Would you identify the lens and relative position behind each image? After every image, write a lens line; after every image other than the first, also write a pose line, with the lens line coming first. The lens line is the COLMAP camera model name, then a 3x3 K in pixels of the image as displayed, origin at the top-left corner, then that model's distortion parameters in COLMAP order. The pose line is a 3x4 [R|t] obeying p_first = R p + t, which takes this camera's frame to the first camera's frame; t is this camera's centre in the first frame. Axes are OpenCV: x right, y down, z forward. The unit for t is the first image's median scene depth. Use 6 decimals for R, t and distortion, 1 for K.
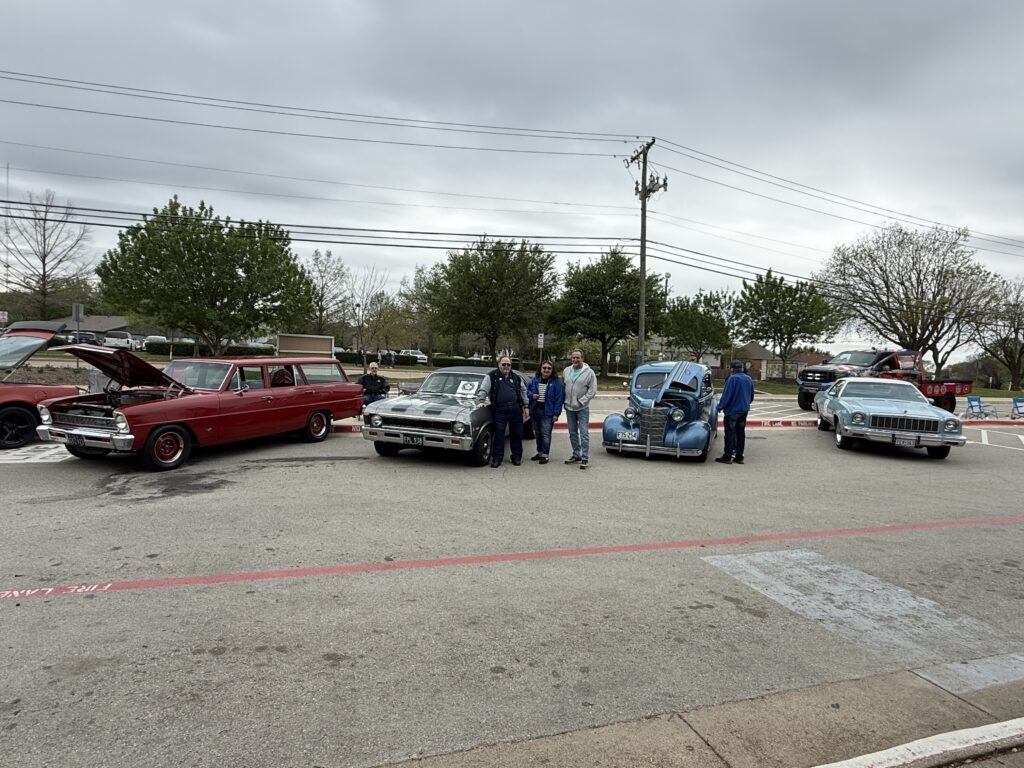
lens RADIAL K [[515.0, 0, 512.0], [0, 515.0, 384.0], [0, 0, 1]] dist [0.028122, -0.000001]
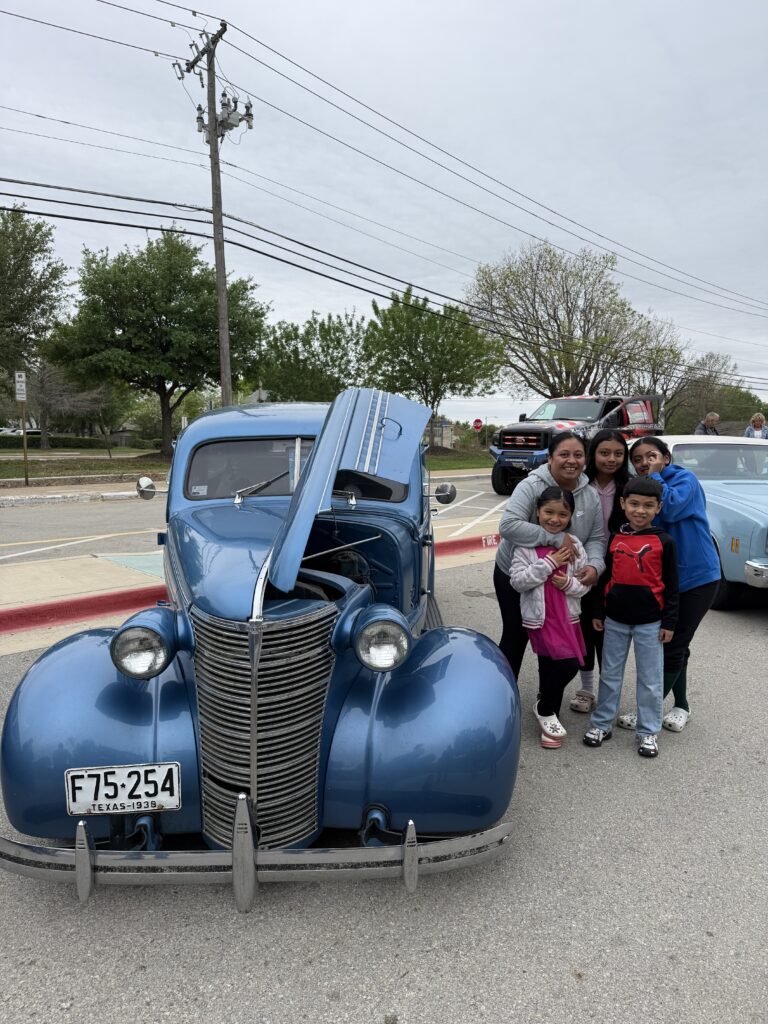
lens RADIAL K [[717.9, 0, 380.4], [0, 717.9, 508.6], [0, 0, 1]] dist [0.021802, -0.024474]
pose [[0.901284, -0.072660, 0.427092, 0.047791], [0.046109, 0.996324, 0.072199, -0.002026], [-0.430768, -0.045378, 0.901321, 0.174576]]
